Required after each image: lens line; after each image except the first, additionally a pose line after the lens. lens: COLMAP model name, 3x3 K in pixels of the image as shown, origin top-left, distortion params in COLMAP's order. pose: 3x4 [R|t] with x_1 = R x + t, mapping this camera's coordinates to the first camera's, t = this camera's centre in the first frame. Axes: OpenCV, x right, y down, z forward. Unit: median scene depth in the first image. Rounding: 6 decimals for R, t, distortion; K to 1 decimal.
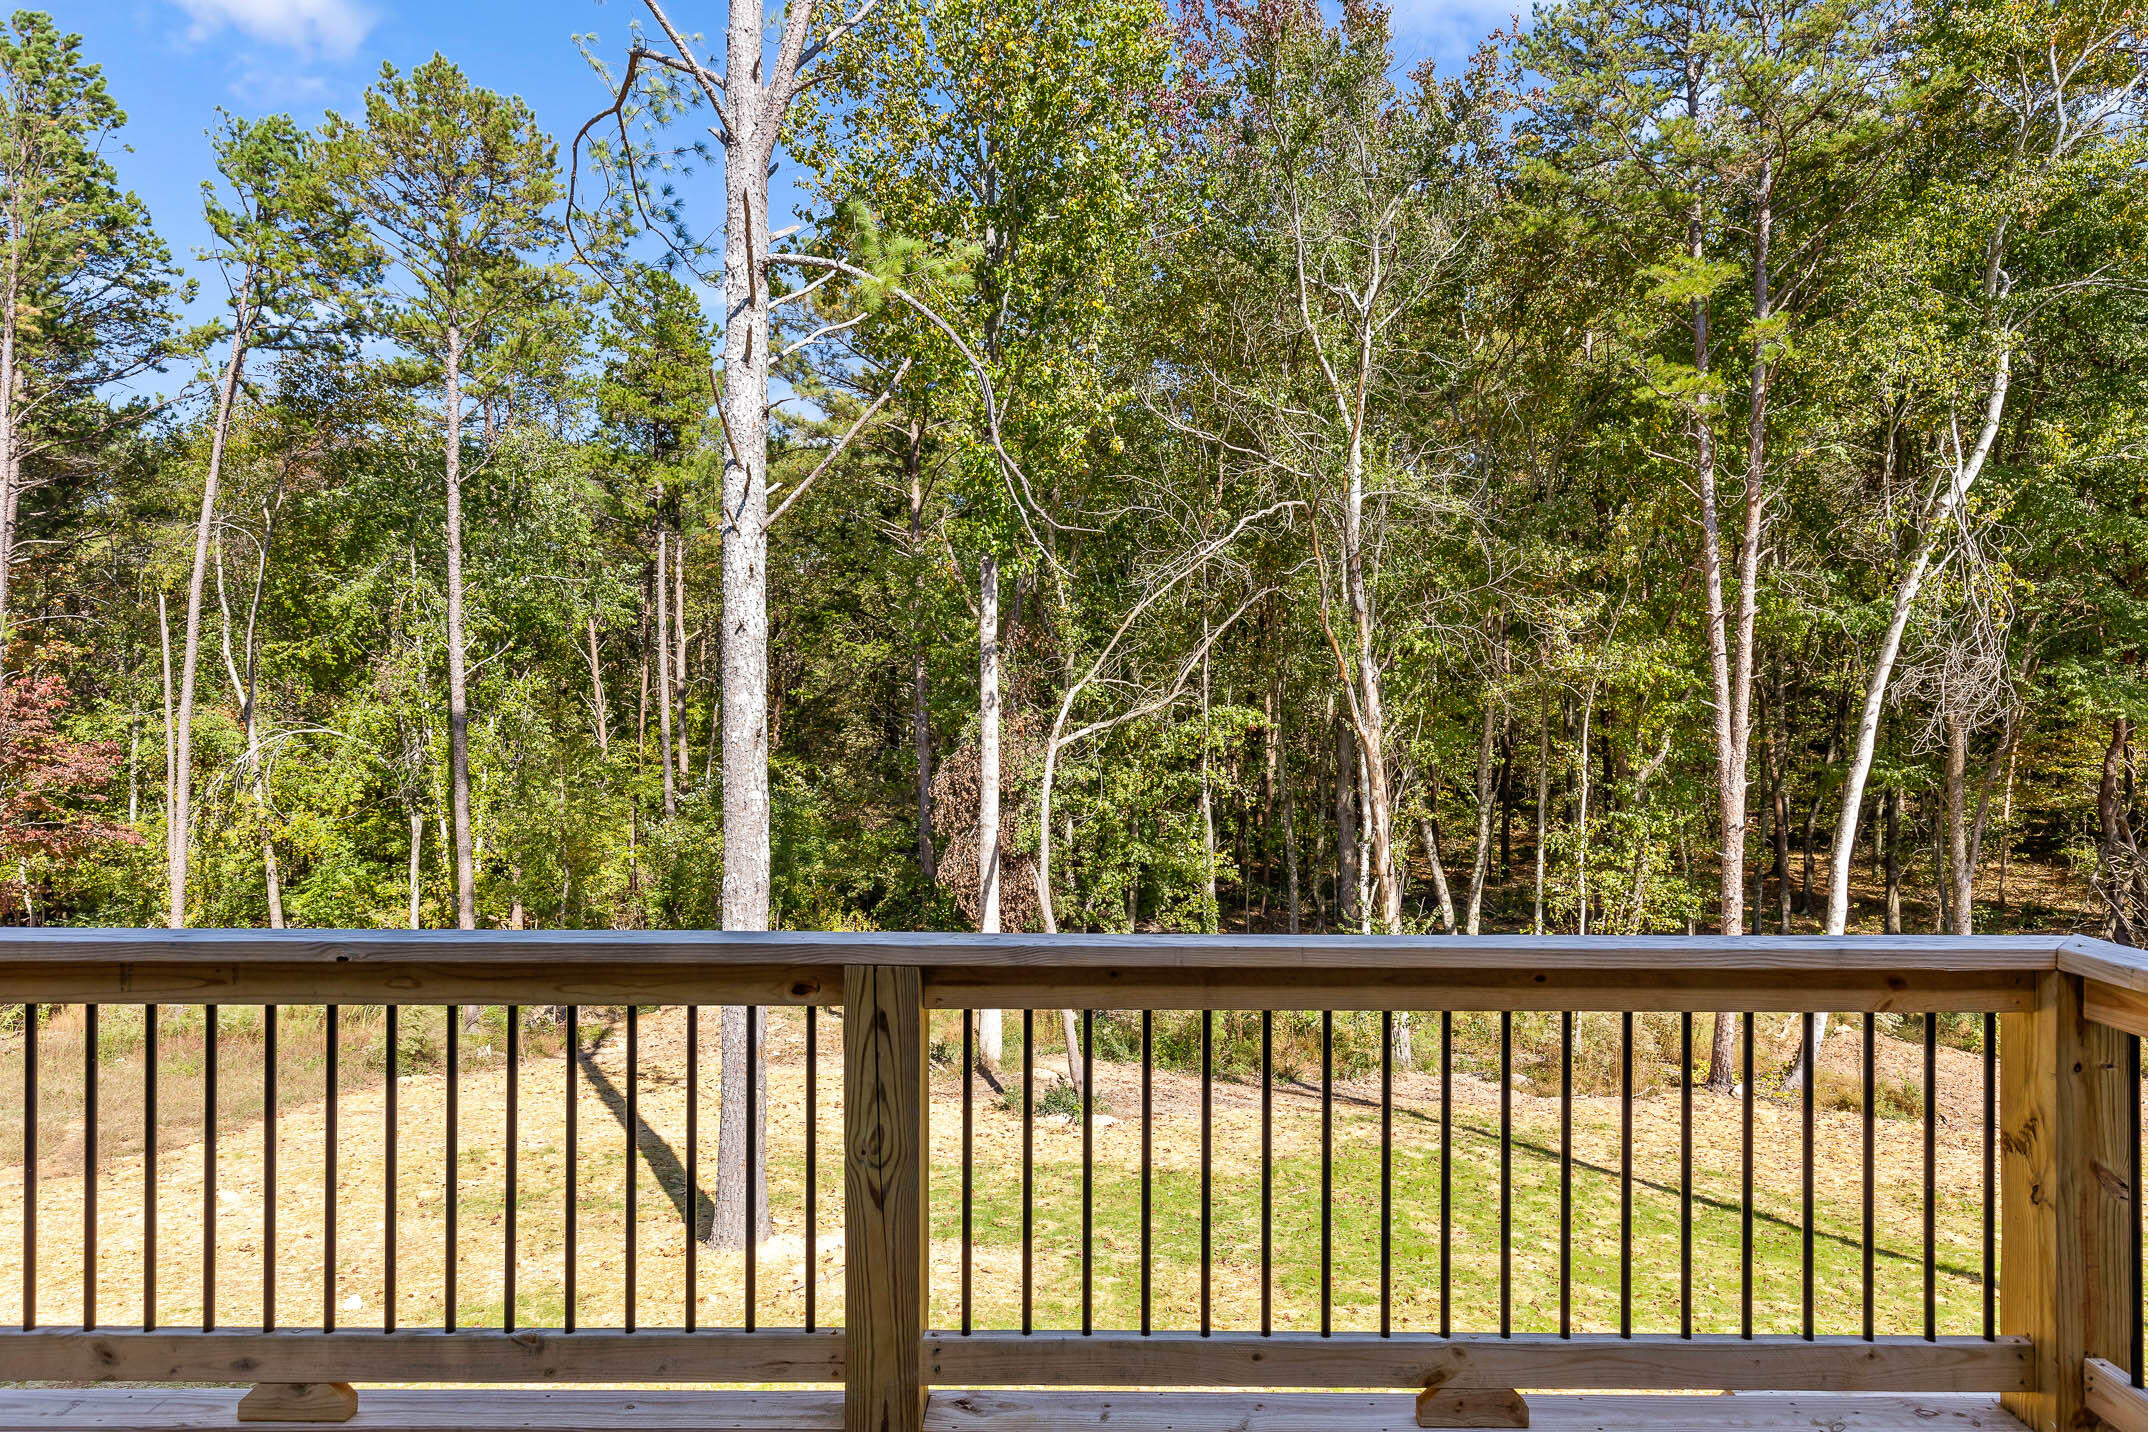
lens RADIAL K [[1235.7, 0, 1077.1], [0, 1235.7, 723.0], [0, 0, 1]] dist [-0.002133, 0.001300]
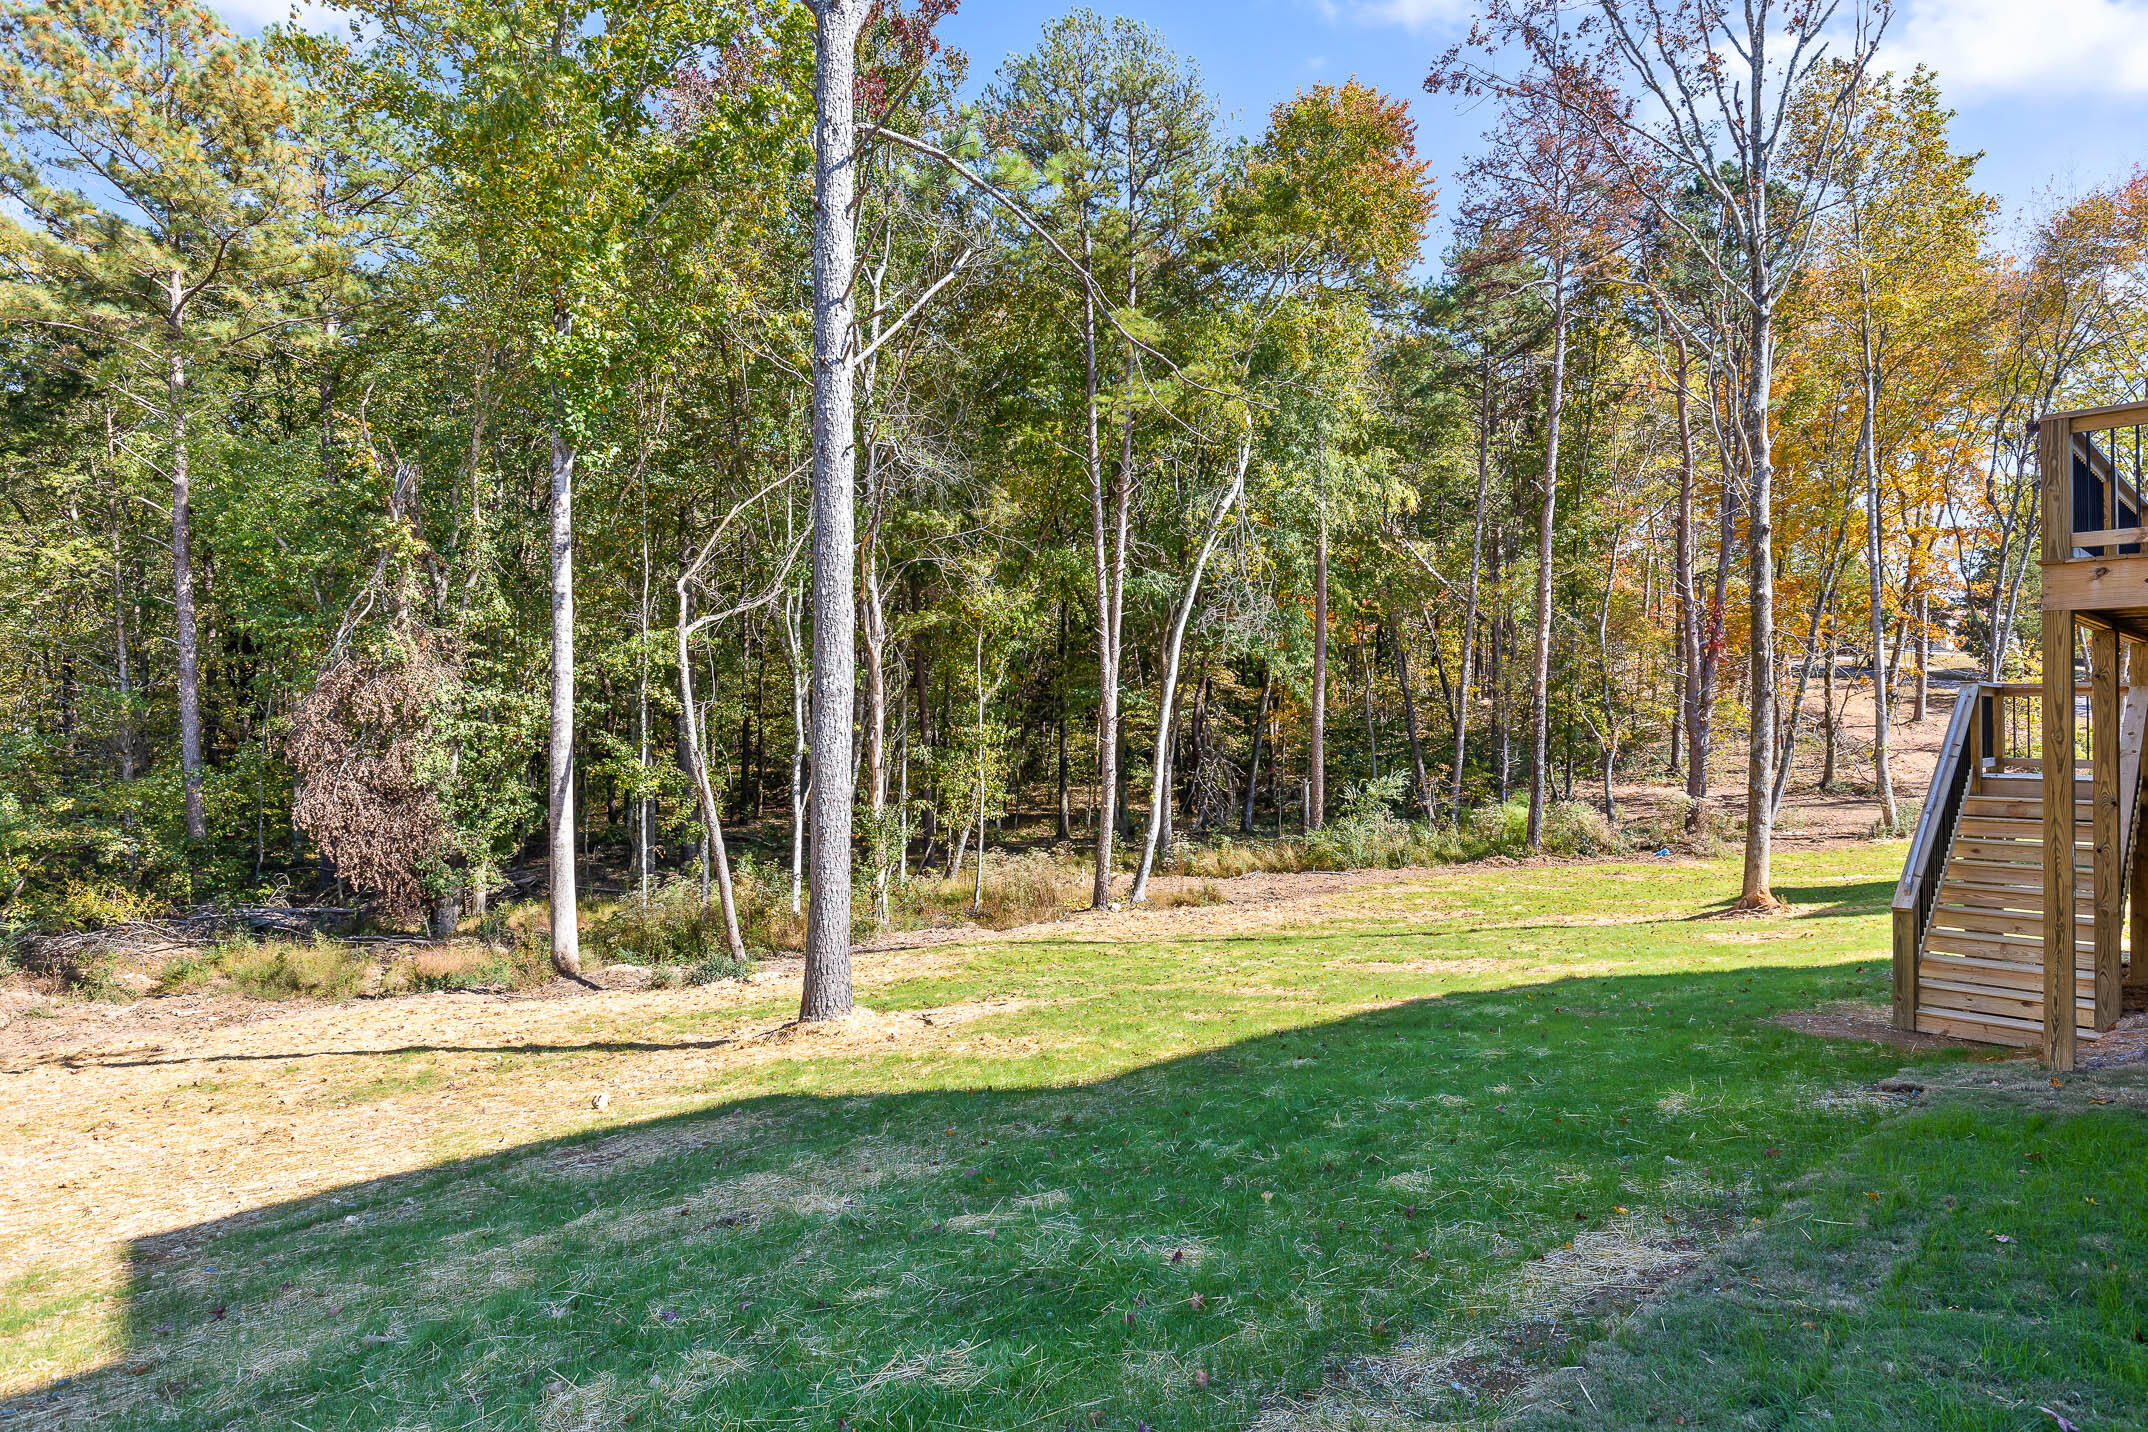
lens RADIAL K [[1200.3, 0, 1074.0], [0, 1200.3, 716.0], [0, 0, 1]] dist [-0.003181, -0.000185]
pose [[0.729131, 0.001017, 0.684374, -0.467090], [0.001627, 0.999993, -0.003220, 0.090847], [-0.684372, 0.003461, 0.729124, 0.037067]]
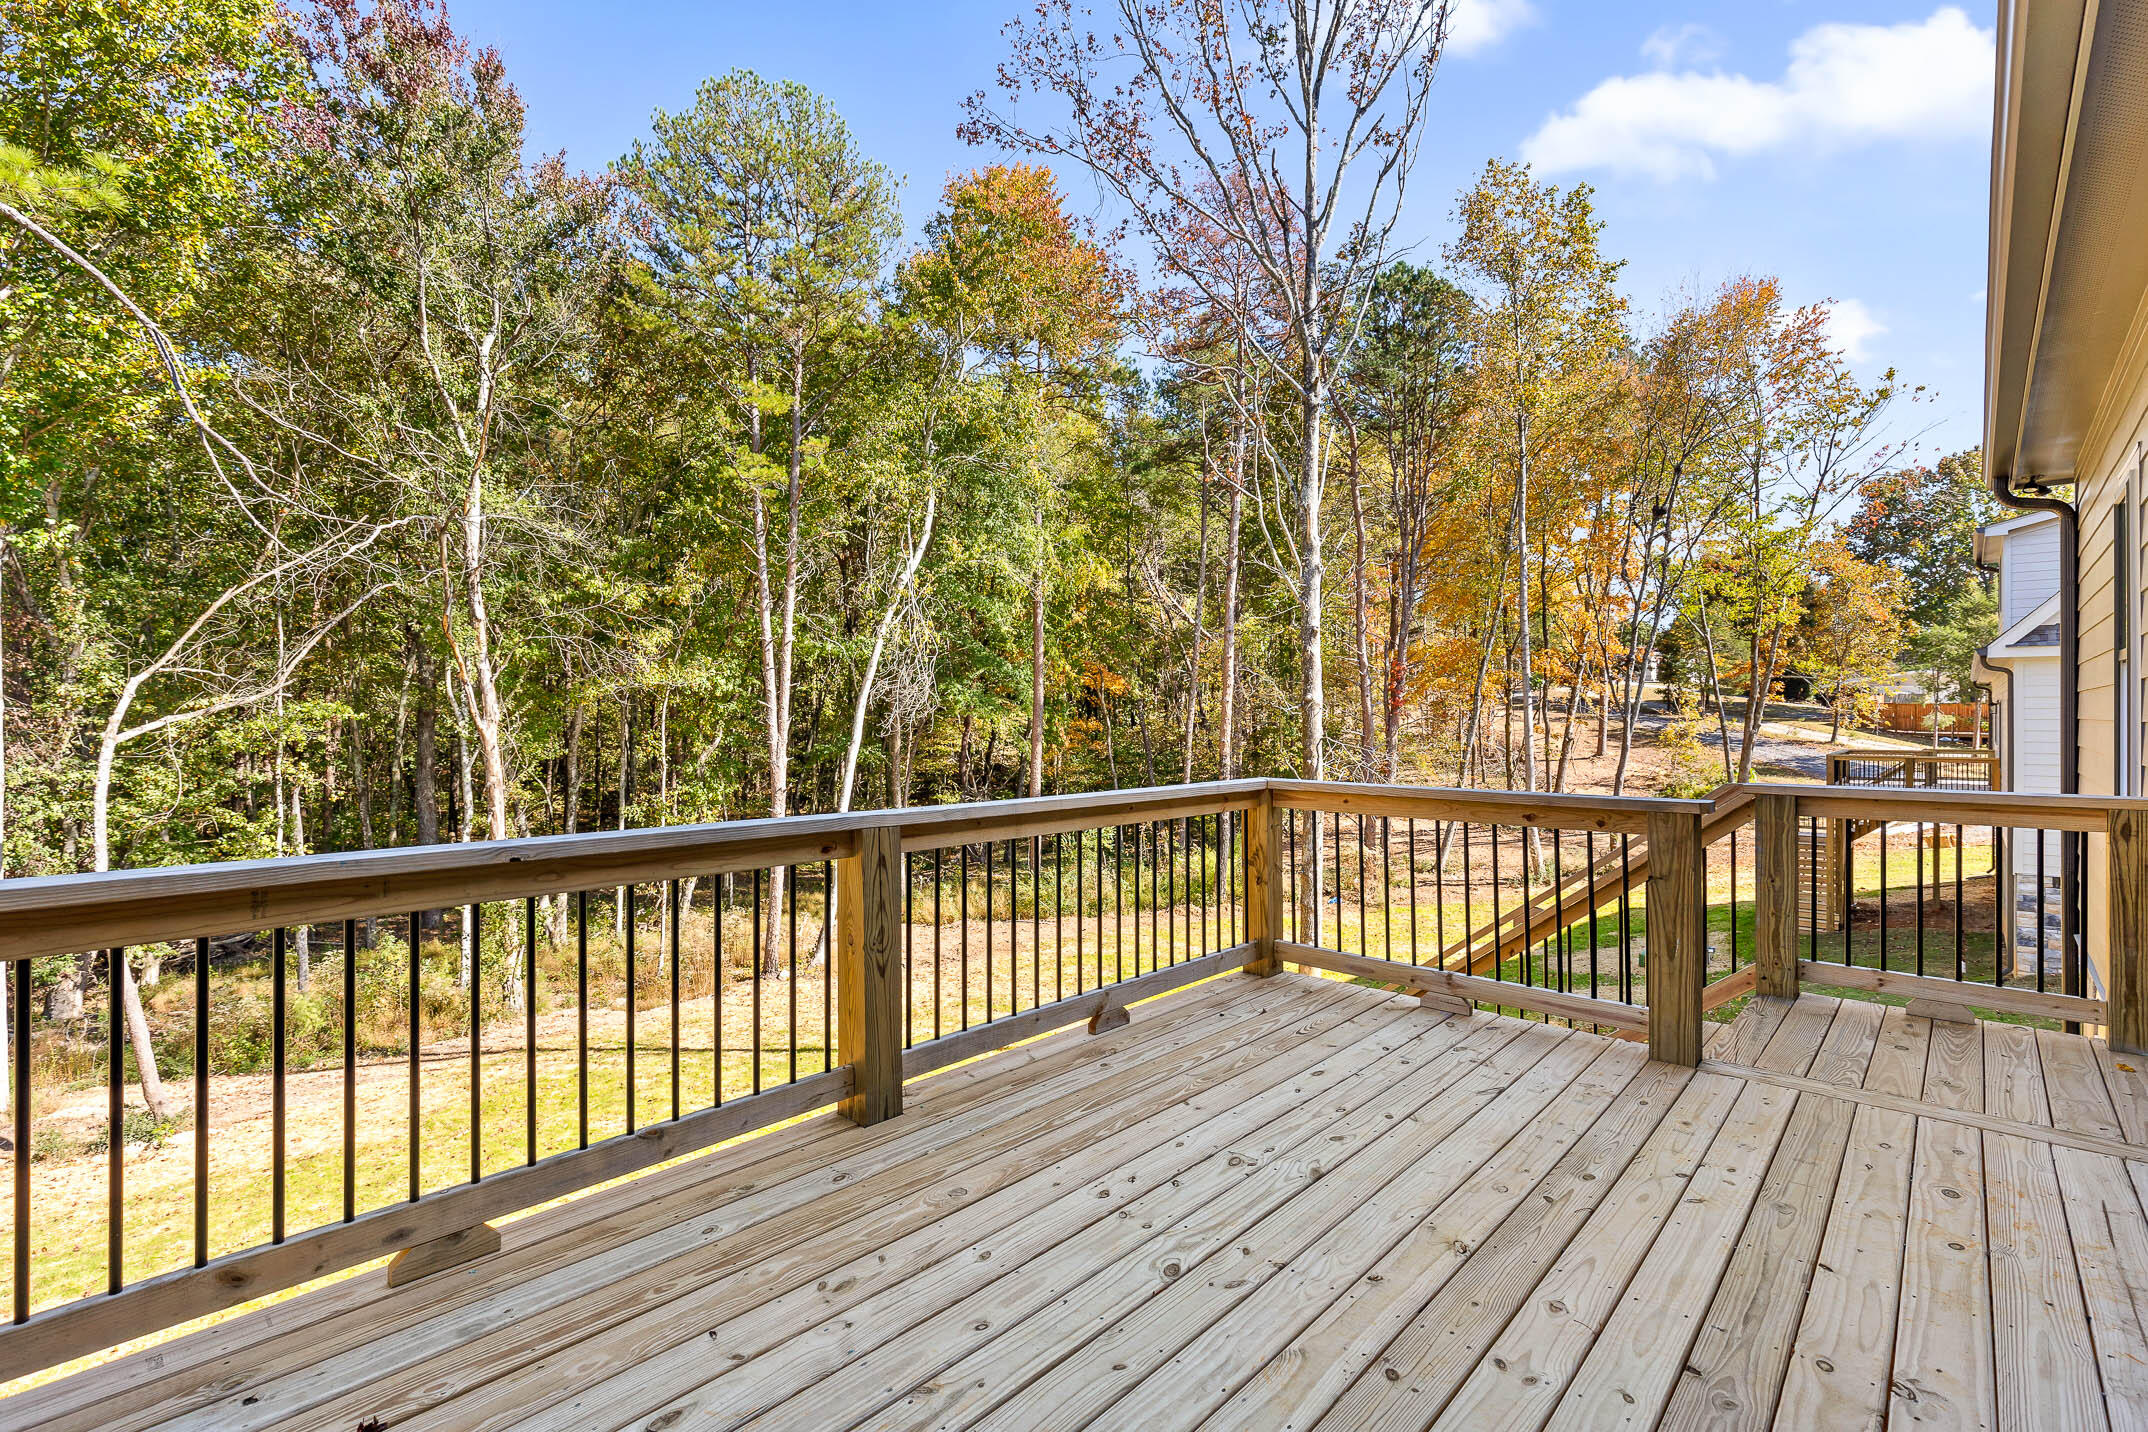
lens RADIAL K [[959.4, 0, 1074.0], [0, 959.4, 716.0], [0, 0, 1]] dist [0.014036, -0.000319]
pose [[0.679841, 0.000691, 0.733359, -0.053613], [0.002435, 0.999992, -0.003199, 0.003211], [-0.733356, 0.003961, 0.679834, -0.002599]]
